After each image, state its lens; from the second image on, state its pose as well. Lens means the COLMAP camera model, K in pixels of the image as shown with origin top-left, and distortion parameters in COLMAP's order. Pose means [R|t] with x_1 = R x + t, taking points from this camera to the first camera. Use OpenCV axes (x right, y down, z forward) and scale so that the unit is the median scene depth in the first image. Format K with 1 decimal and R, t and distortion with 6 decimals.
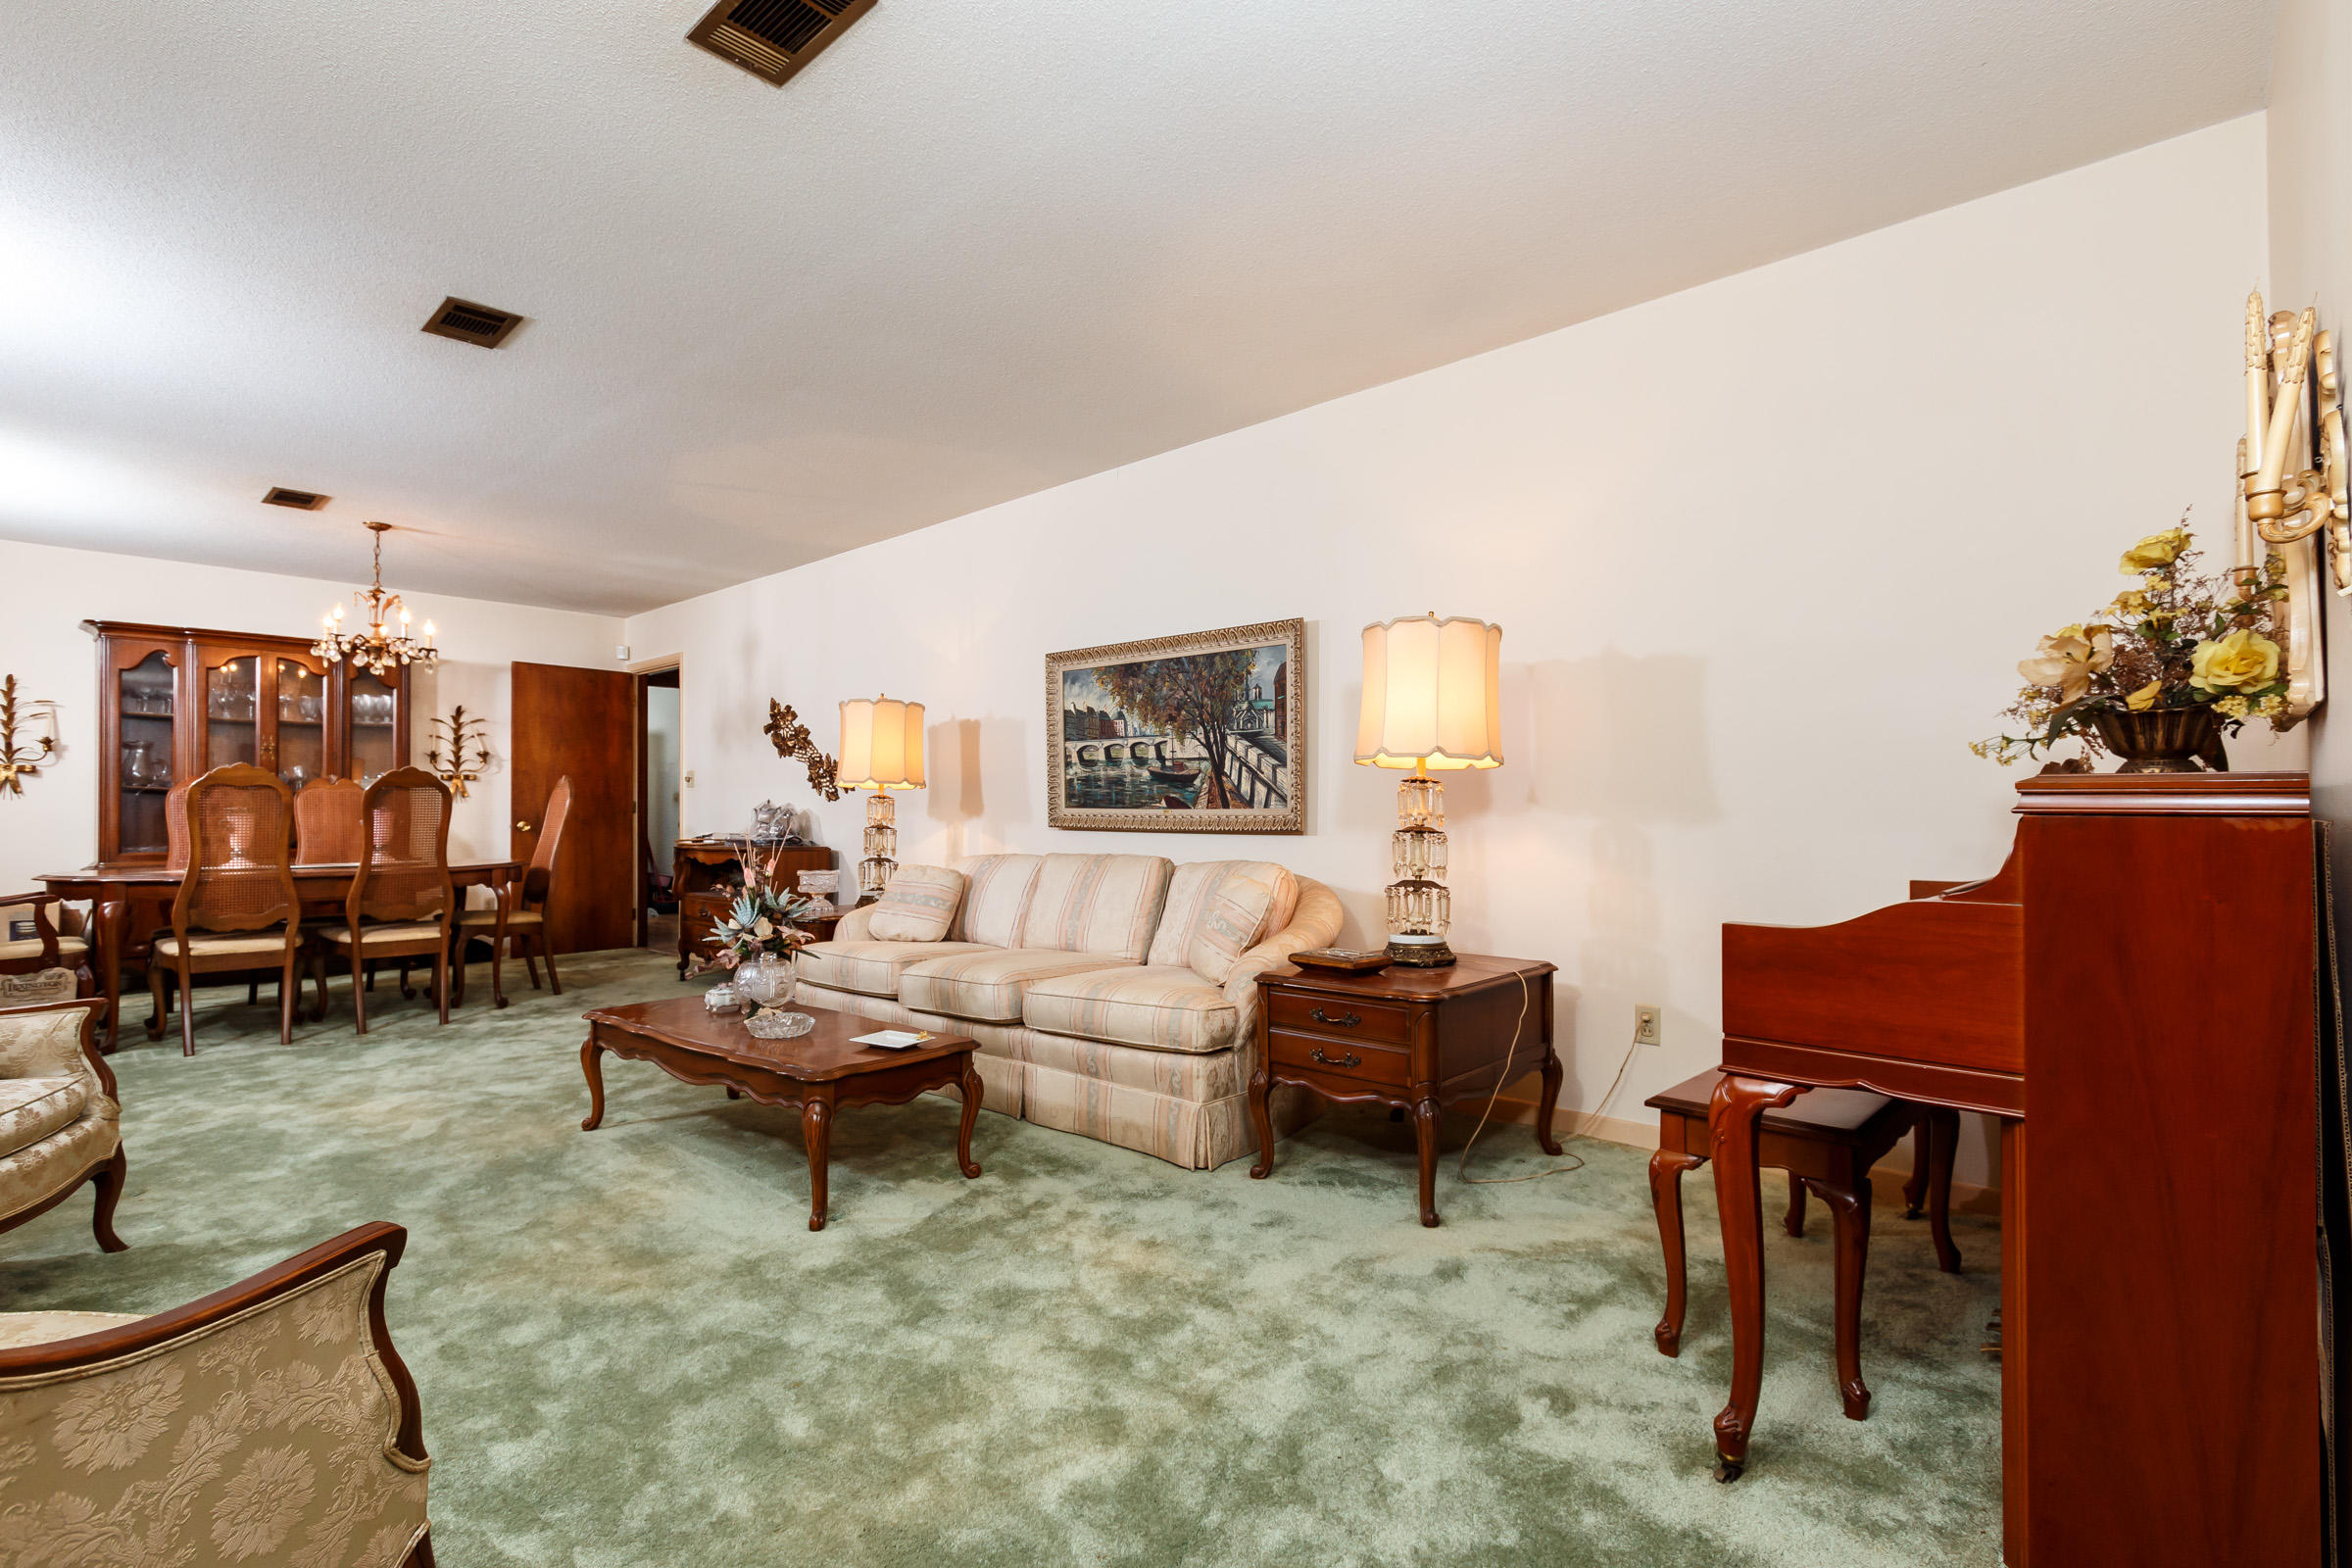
lens RADIAL K [[1074.1, 0, 1185.3], [0, 1074.1, 801.7], [0, 0, 1]] dist [0.011296, -0.004249]
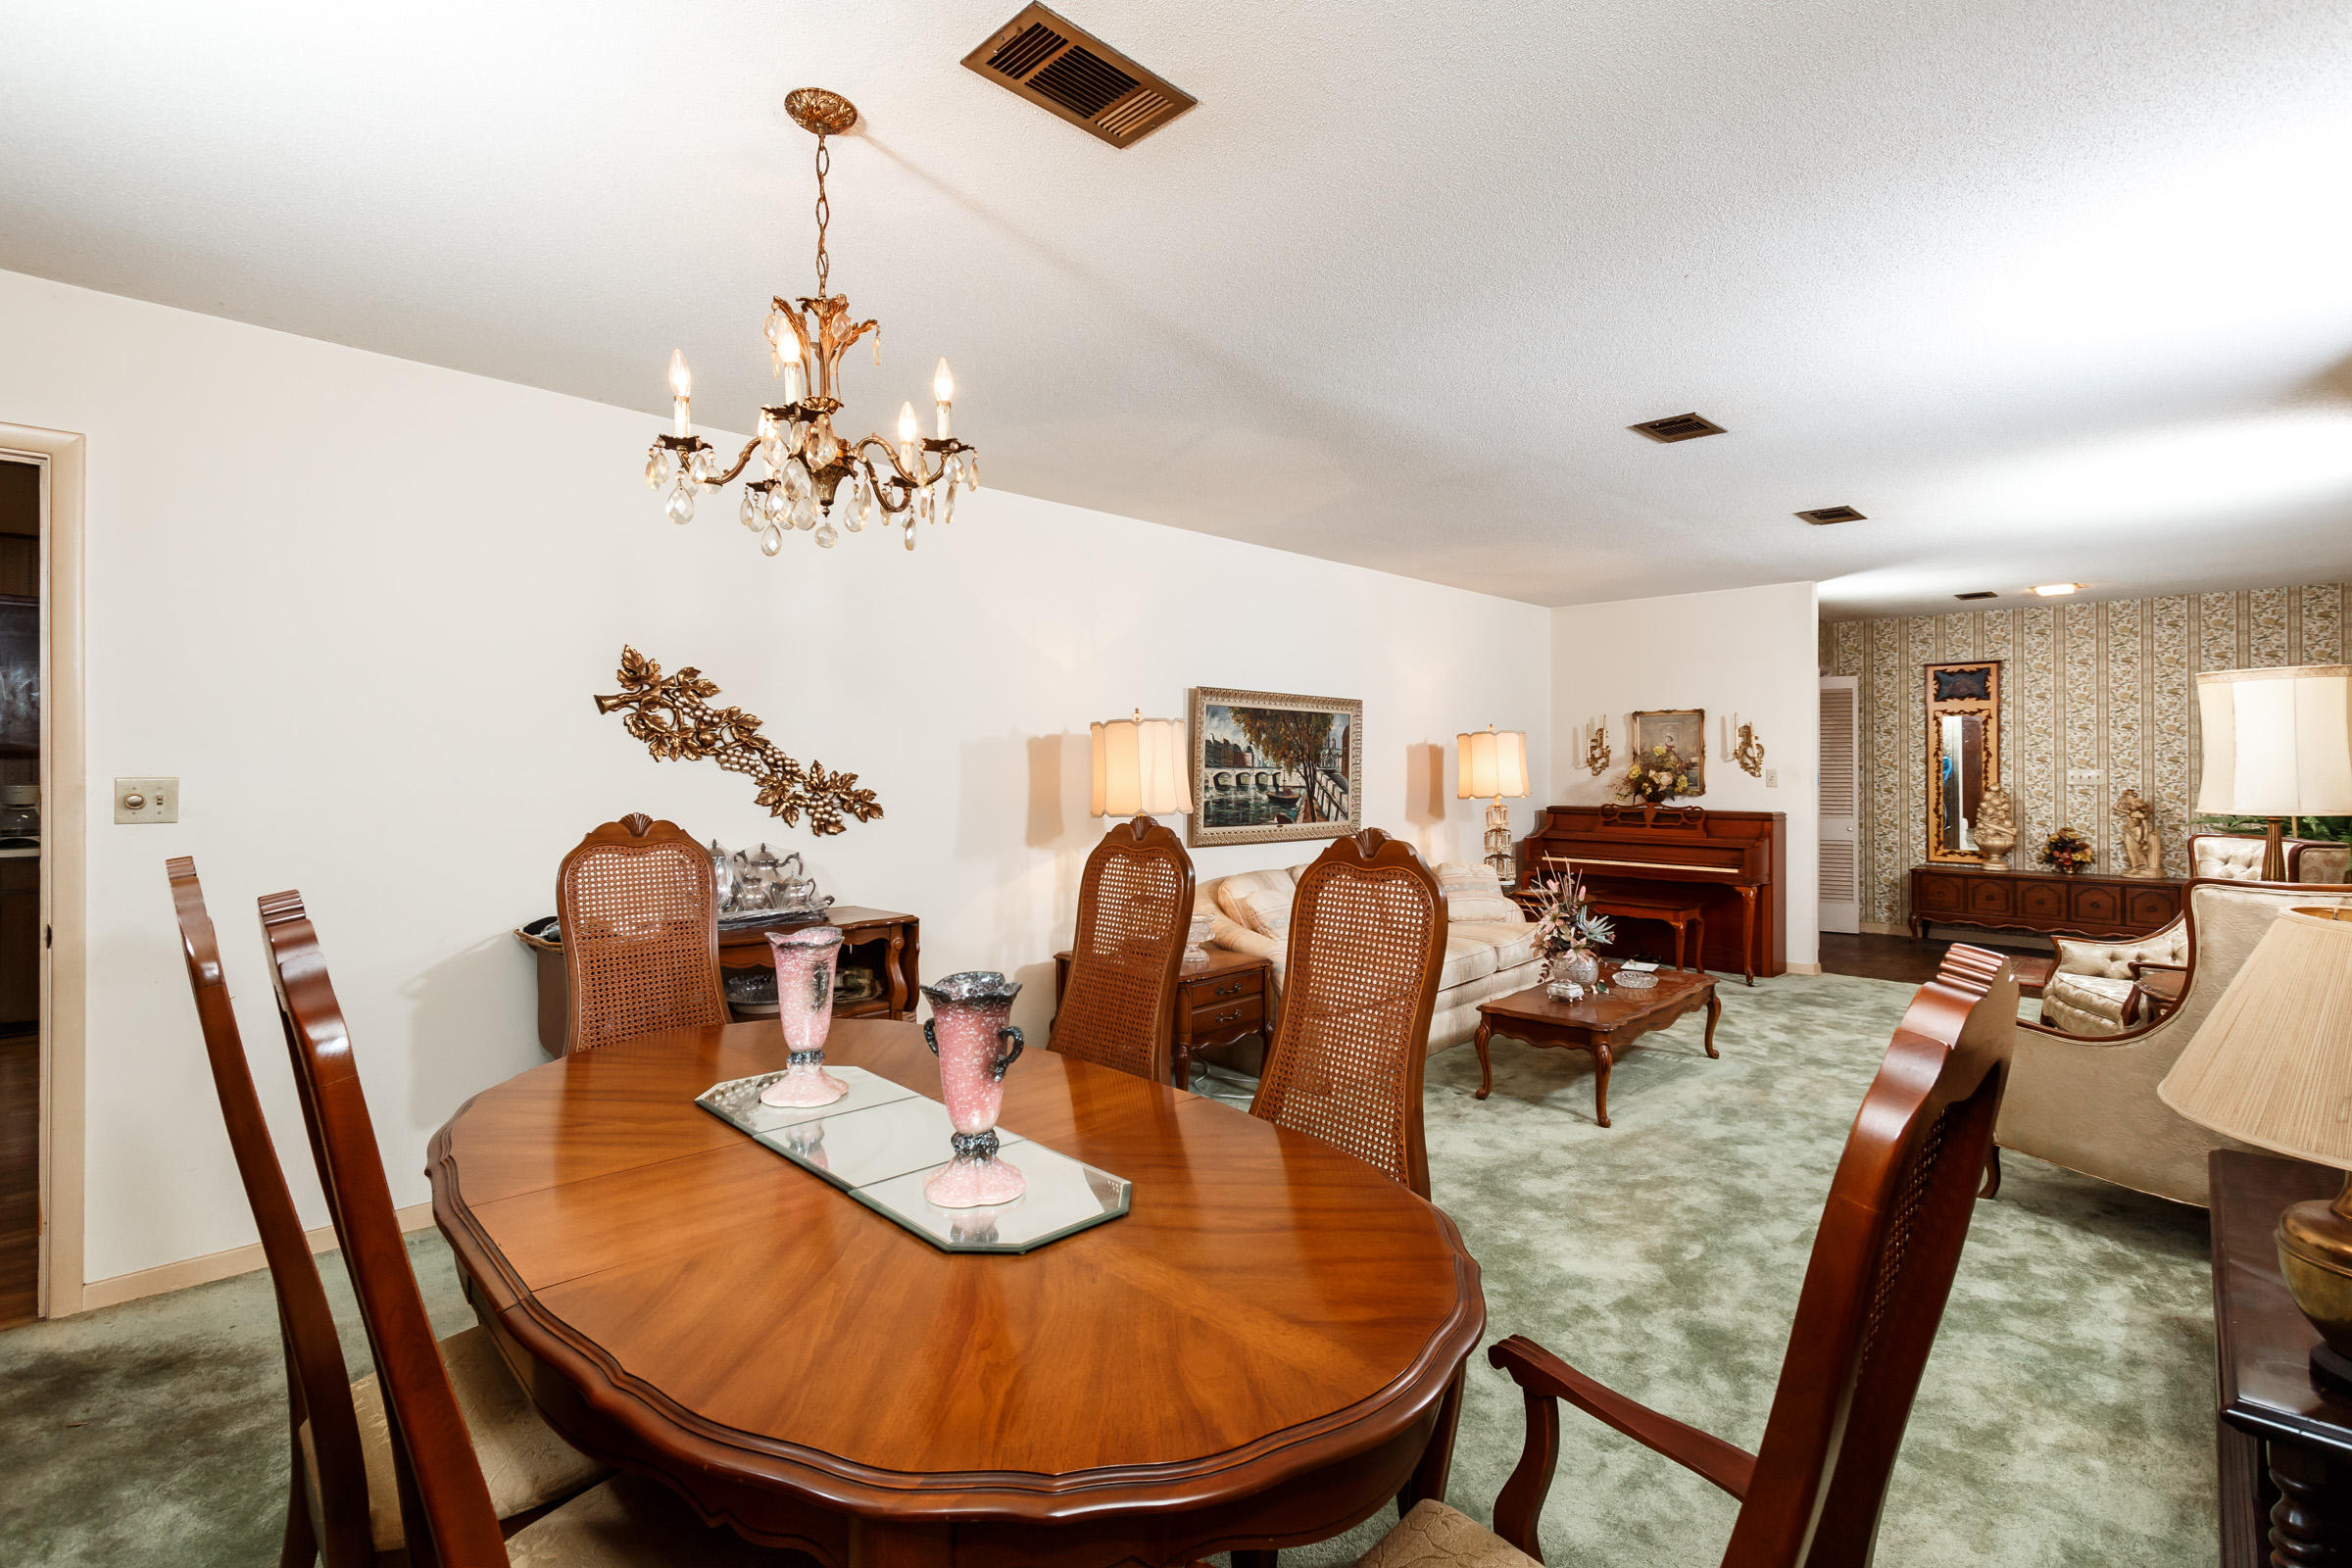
lens RADIAL K [[1074.1, 0, 1189.1], [0, 1074.1, 760.6], [0, 0, 1]] dist [0.011296, -0.004249]
pose [[0.037819, 0.003892, 0.999277, -1.361420], [-0.015905, 0.999868, -0.003292, -0.066541], [-0.999158, -0.015769, 0.037876, 1.088750]]
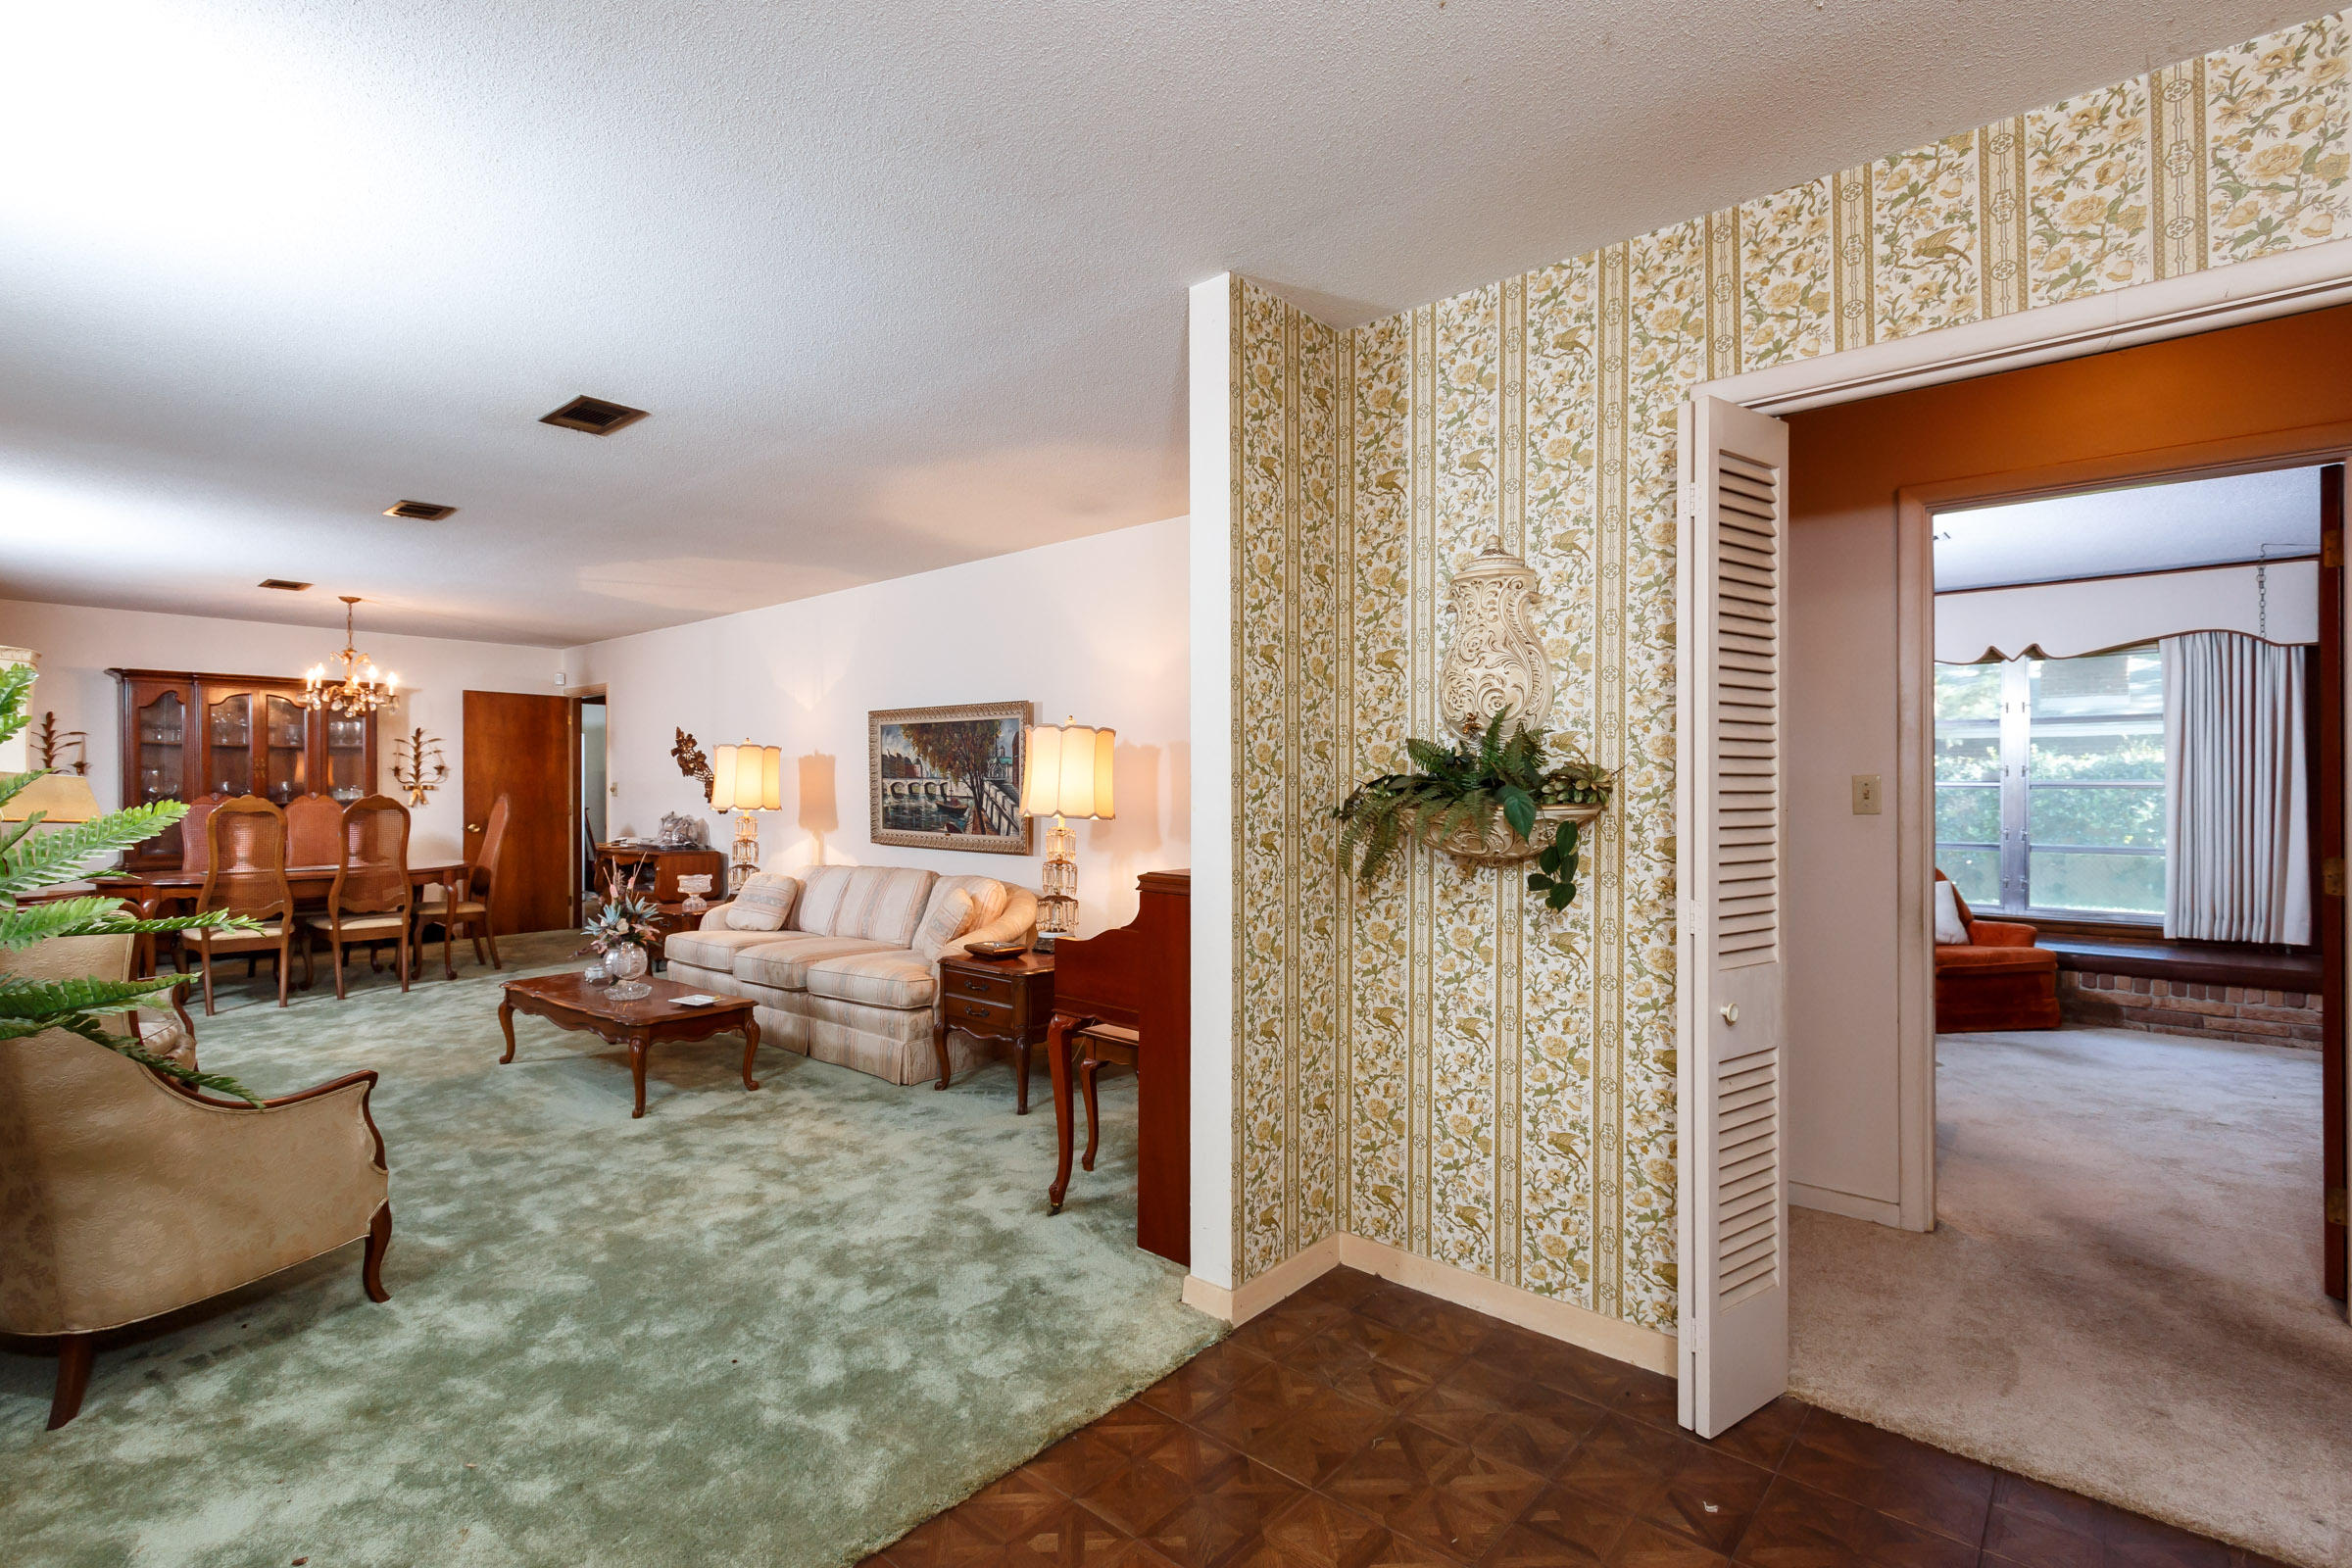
lens RADIAL K [[1074.1, 0, 1190.1], [0, 1074.1, 789.5], [0, 0, 1]] dist [0.011296, -0.004249]
pose [[0.999741, 0.004095, 0.022397, 0.264361], [-0.004439, 0.999873, 0.015303, -0.071706], [-0.022332, -0.015398, 0.999632, -0.367869]]
